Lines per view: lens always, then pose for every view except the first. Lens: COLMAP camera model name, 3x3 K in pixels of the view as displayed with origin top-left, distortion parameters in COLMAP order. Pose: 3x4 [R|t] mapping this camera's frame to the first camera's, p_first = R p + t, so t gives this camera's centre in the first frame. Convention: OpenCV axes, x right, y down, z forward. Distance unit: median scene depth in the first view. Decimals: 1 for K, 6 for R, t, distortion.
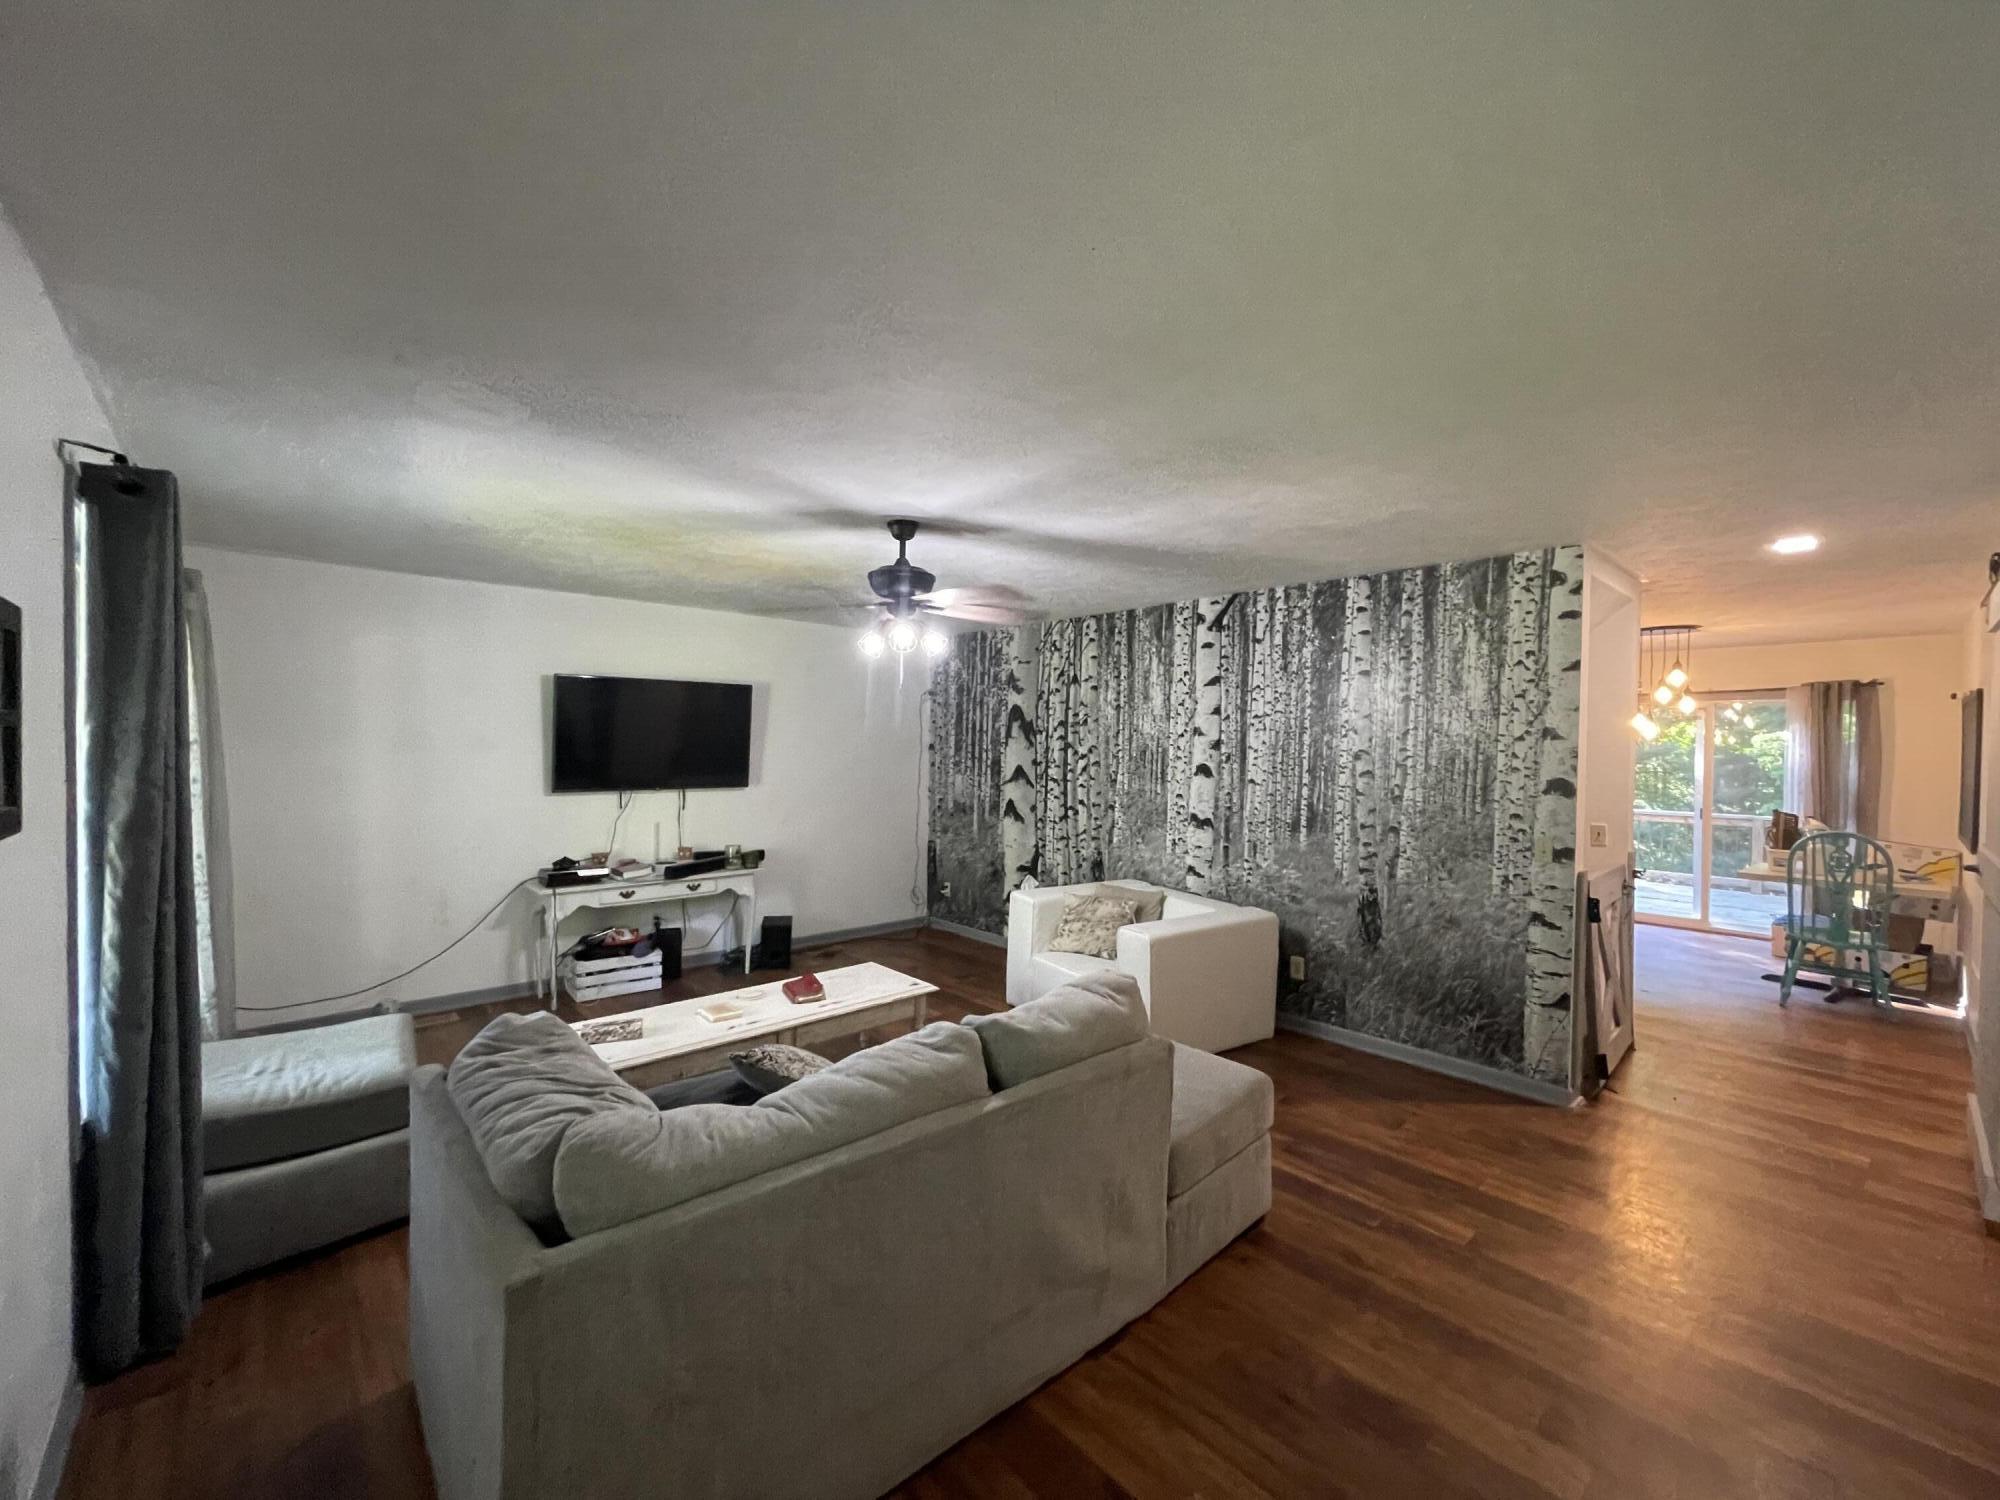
lens RADIAL K [[816.2, 0, 988.4], [0, 816.2, 752.4], [0, 0, 1]] dist [-0.000100, 0.000128]
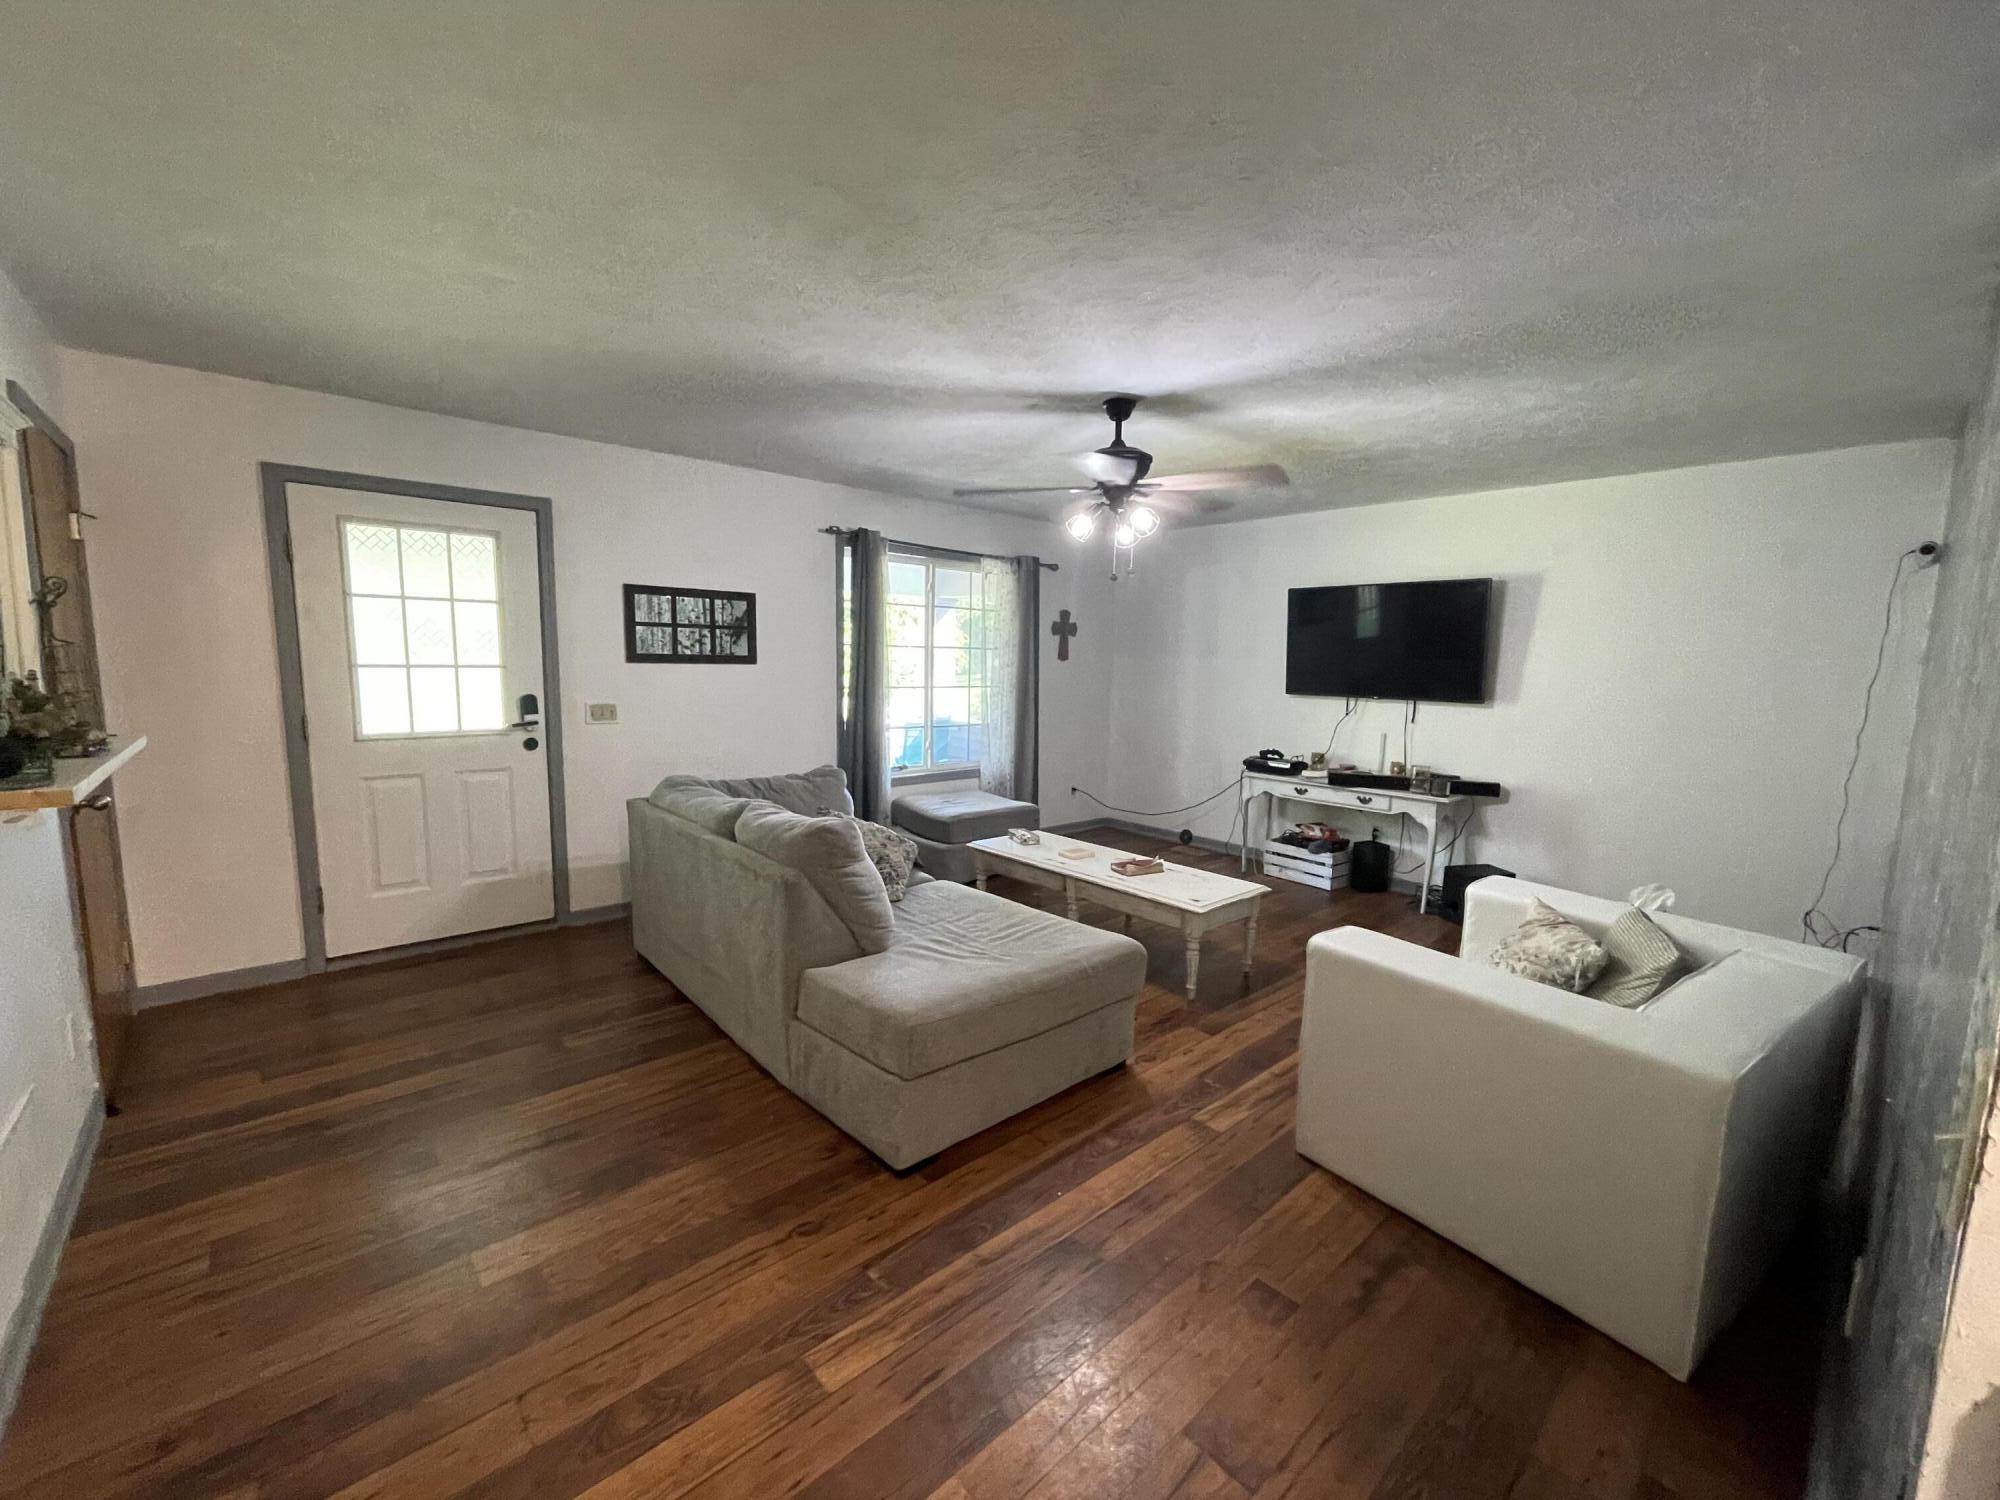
lens RADIAL K [[816.2, 0, 989.3], [0, 816.2, 756.3], [0, 0, 1]] dist [-0.000100, 0.000128]
pose [[-0.005069, 0.109634, -0.993959, 0.612826], [-0.033544, 0.993394, 0.109743, 0.025301], [0.999424, 0.033897, -0.001358, 0.588501]]
